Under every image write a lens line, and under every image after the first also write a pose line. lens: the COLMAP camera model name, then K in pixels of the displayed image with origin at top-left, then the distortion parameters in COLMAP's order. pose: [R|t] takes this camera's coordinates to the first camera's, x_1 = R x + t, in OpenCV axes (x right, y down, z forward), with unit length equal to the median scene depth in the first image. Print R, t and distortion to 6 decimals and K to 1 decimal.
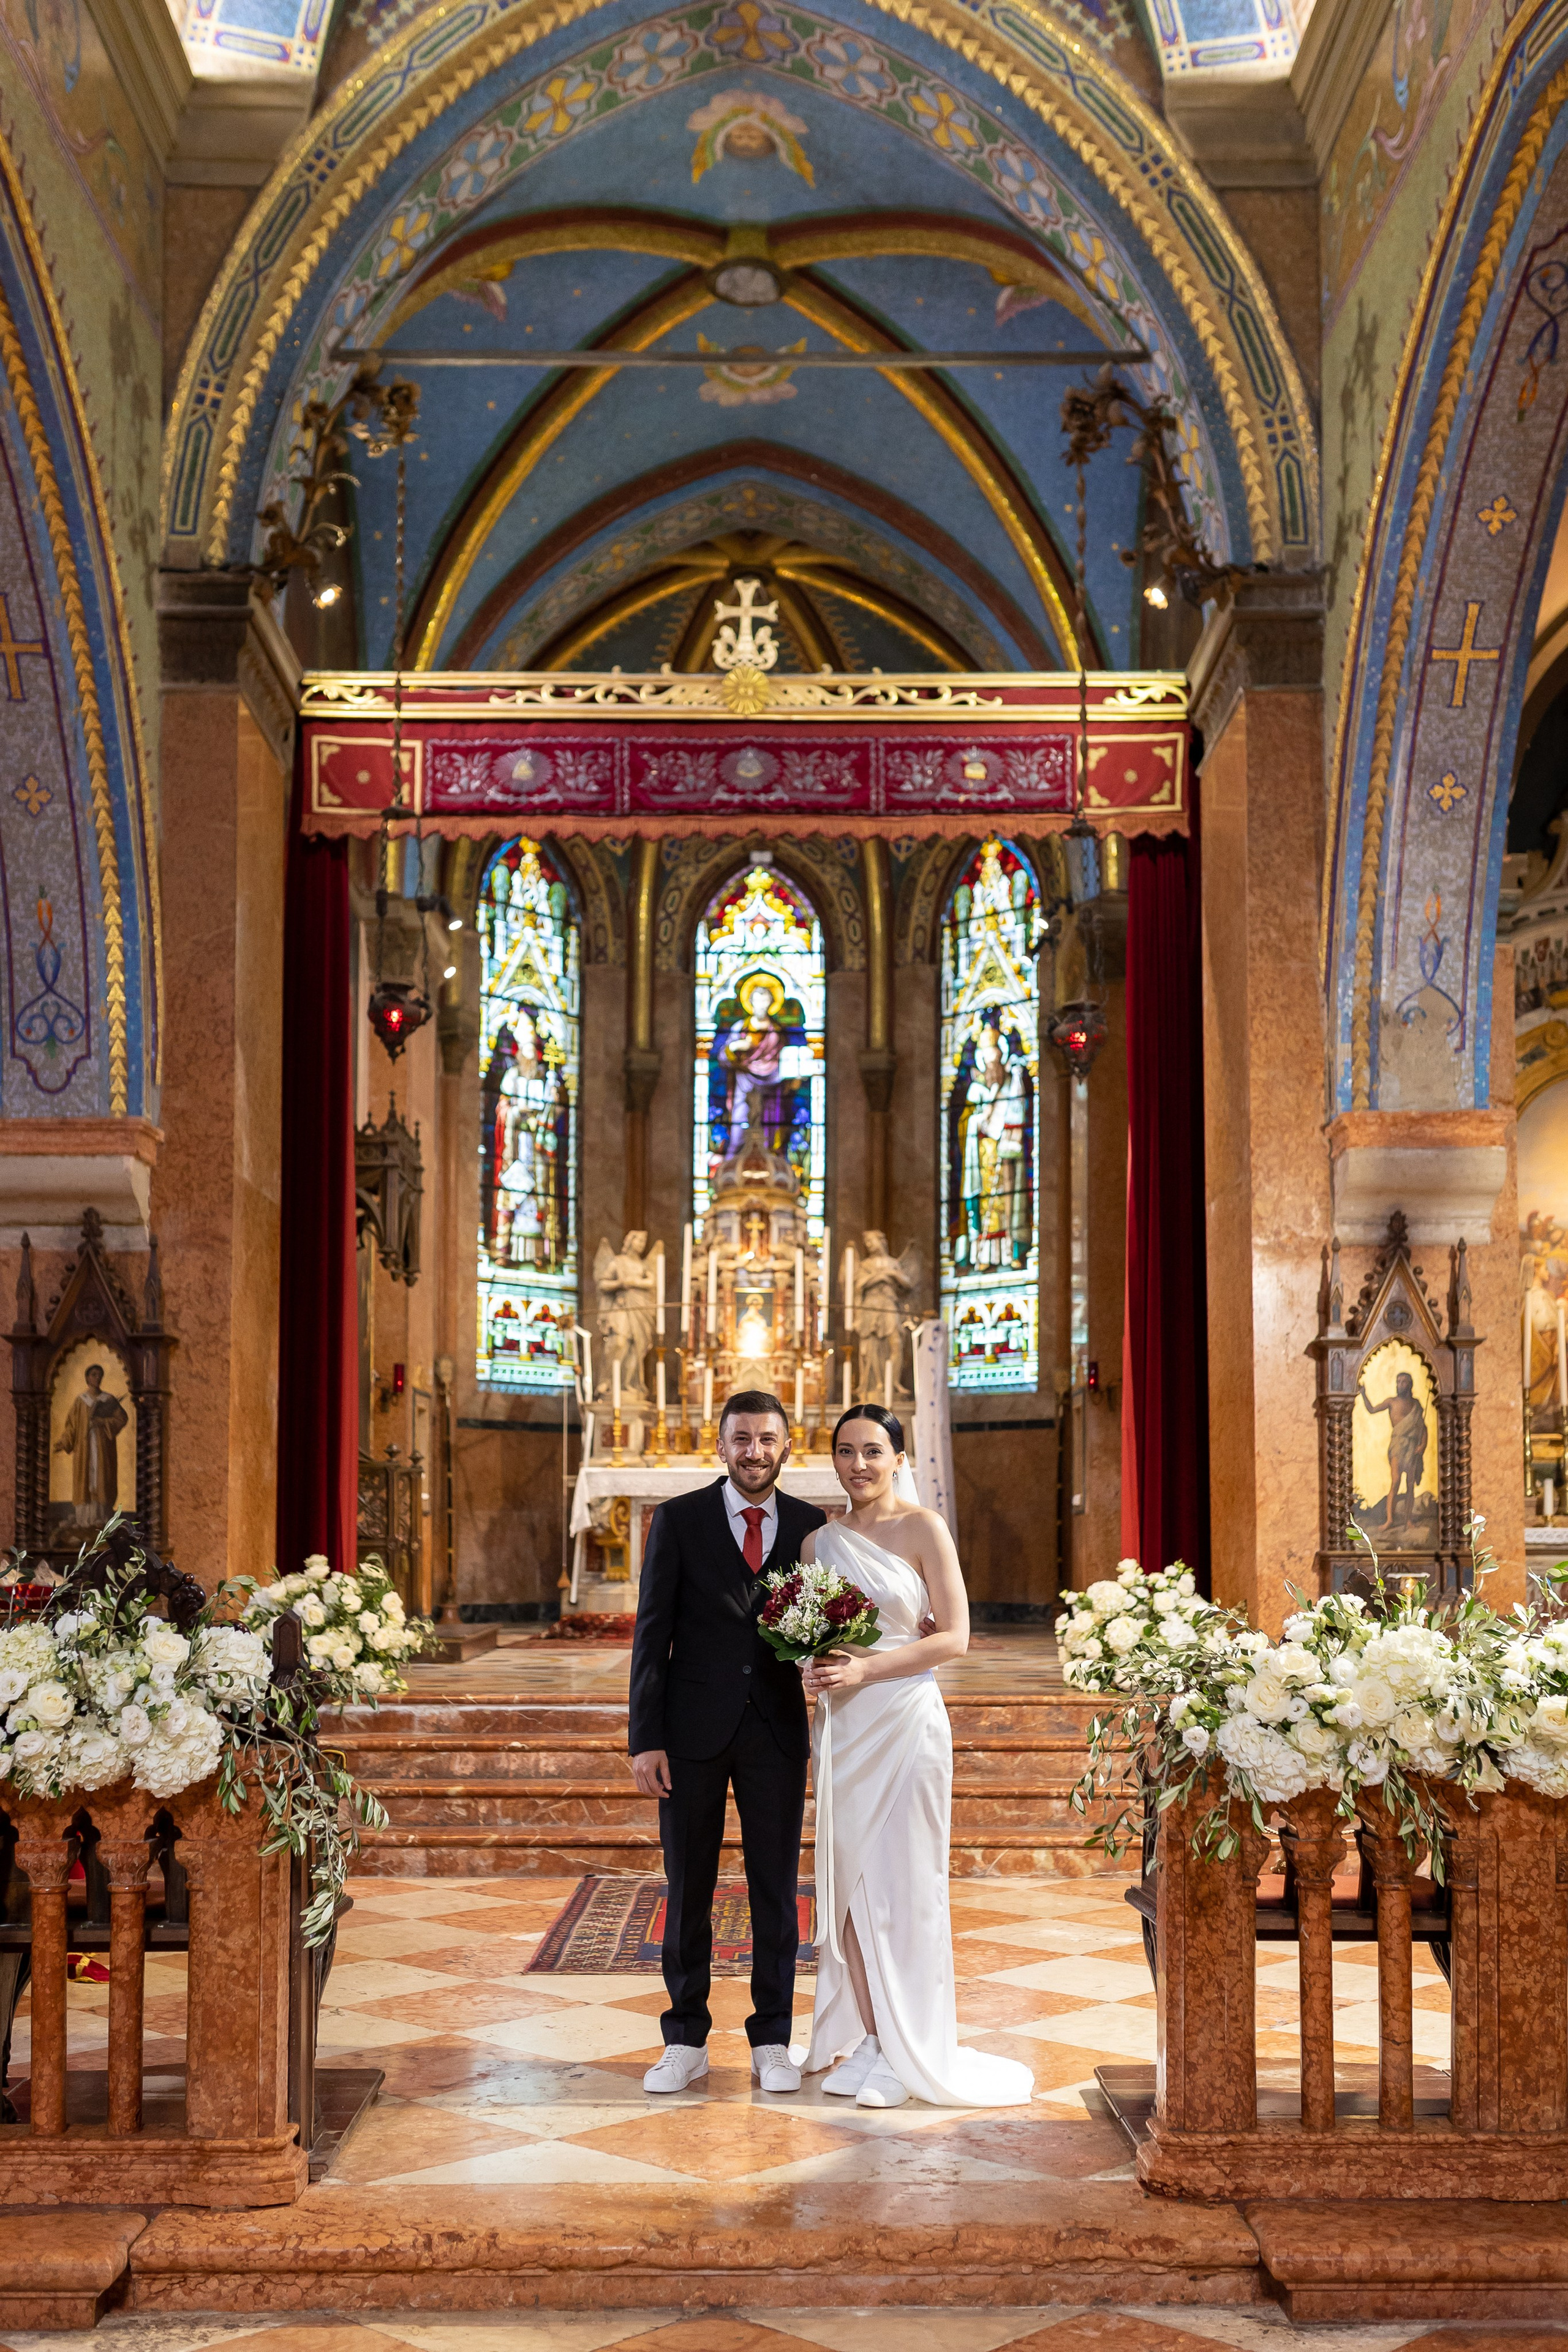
lens RADIAL K [[2398.1, 0, 786.8], [0, 2398.1, 1209.6], [0, 0, 1]] dist [-0.002772, 0.005256]
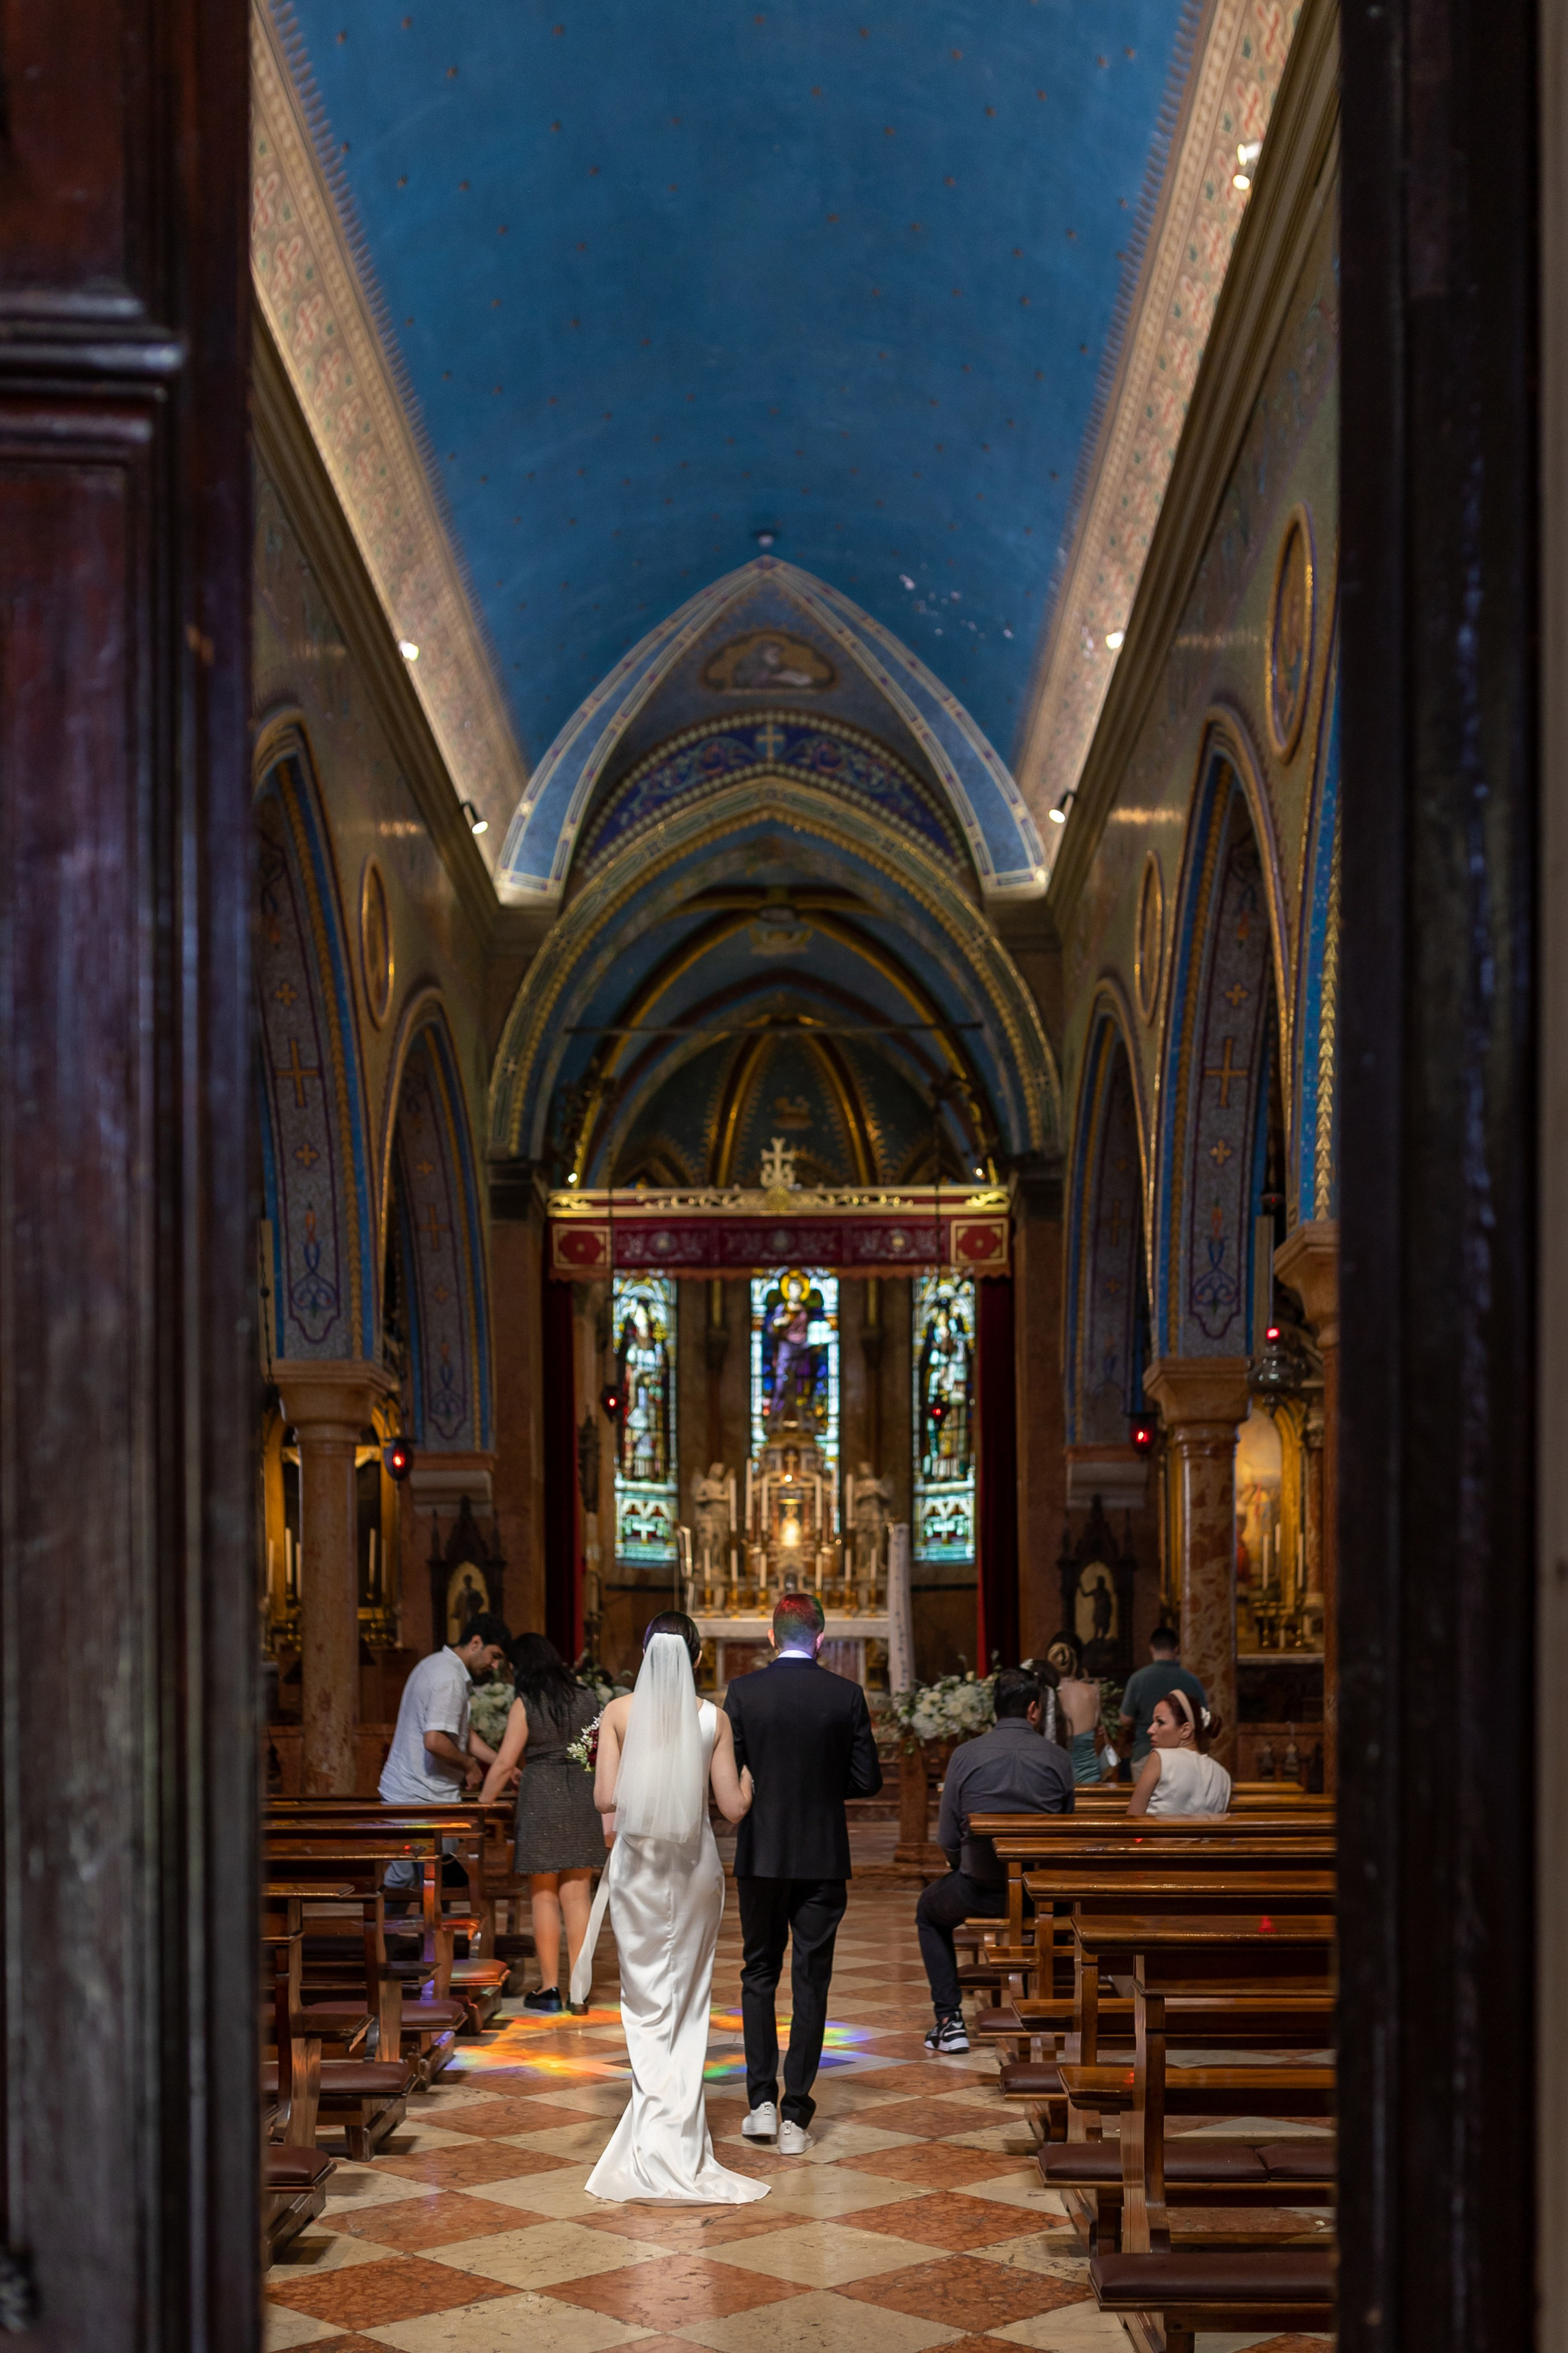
lens RADIAL K [[2265.1, 0, 725.7], [0, 2265.1, 849.4], [0, 0, 1]] dist [-0.008847, -0.002544]
pose [[0.998803, -0.018327, -0.045345, 0.019885], [0.008420, 0.977727, -0.209712, -0.077137], [0.048178, 0.209080, 0.976711, -0.585558]]
